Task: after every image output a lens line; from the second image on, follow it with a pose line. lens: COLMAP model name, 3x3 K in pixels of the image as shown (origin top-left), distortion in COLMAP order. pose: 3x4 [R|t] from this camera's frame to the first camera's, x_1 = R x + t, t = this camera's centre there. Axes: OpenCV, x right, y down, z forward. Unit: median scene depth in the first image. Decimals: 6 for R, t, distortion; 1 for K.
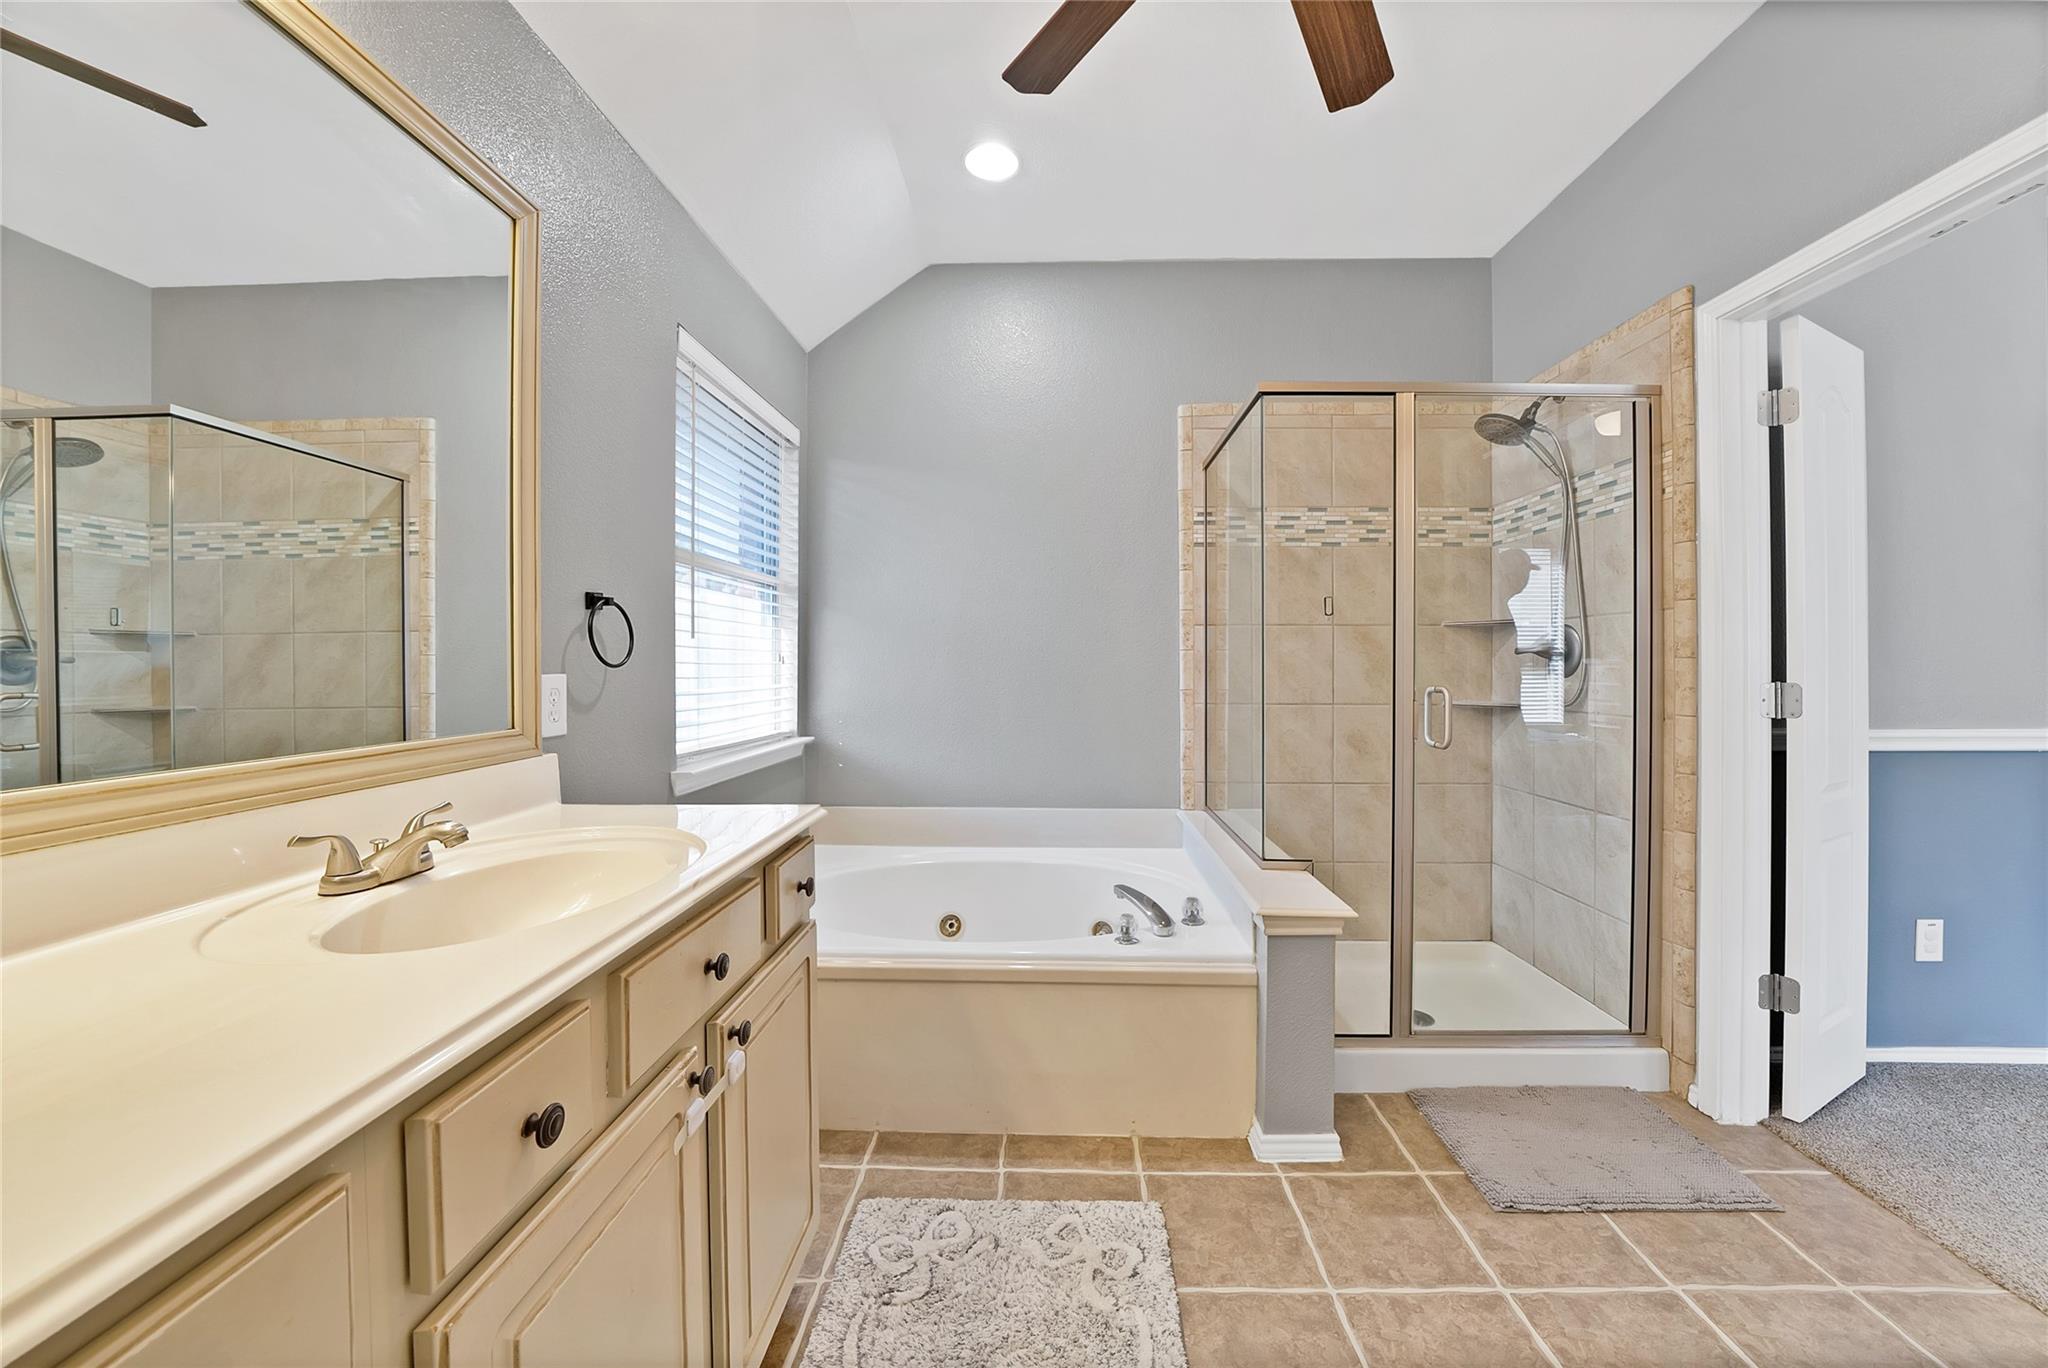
lens RADIAL K [[727.4, 0, 1024.0], [0, 727.4, 684.0], [0, 0, 1]] dist [-0.039156, 0.000061]
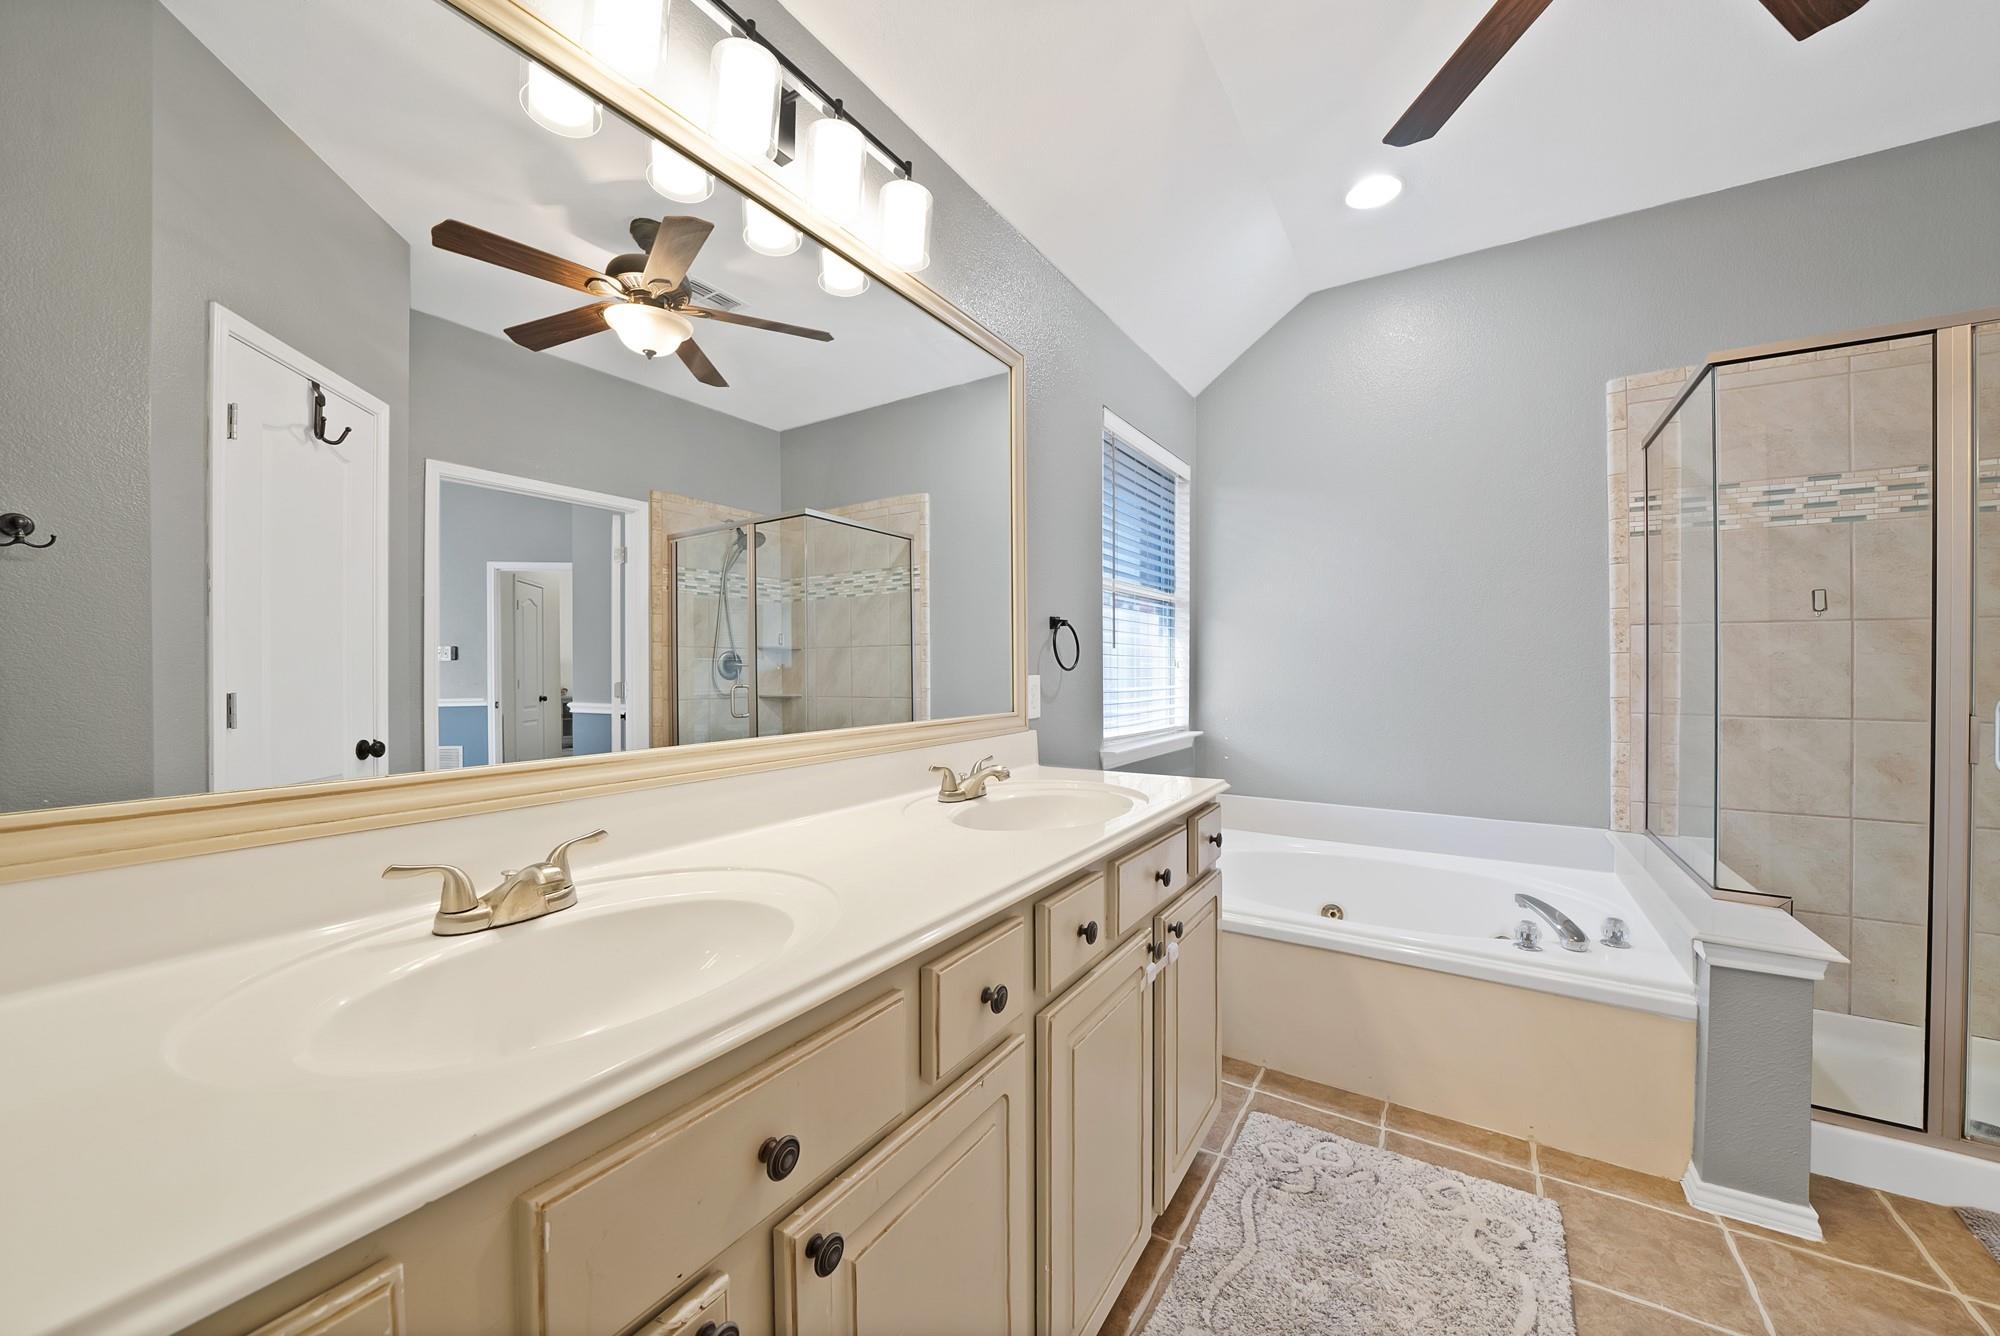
lens RADIAL K [[718.3, 0, 997.9], [0, 718.3, 668.7], [0, 0, 1]] dist [-0.019108, 0.000581]
pose [[0.862191, 0.000470, -0.506584, 0.009524], [-0.014065, 0.999636, -0.023009, 0.006308], [0.506389, 0.026963, 0.861884, -0.243575]]
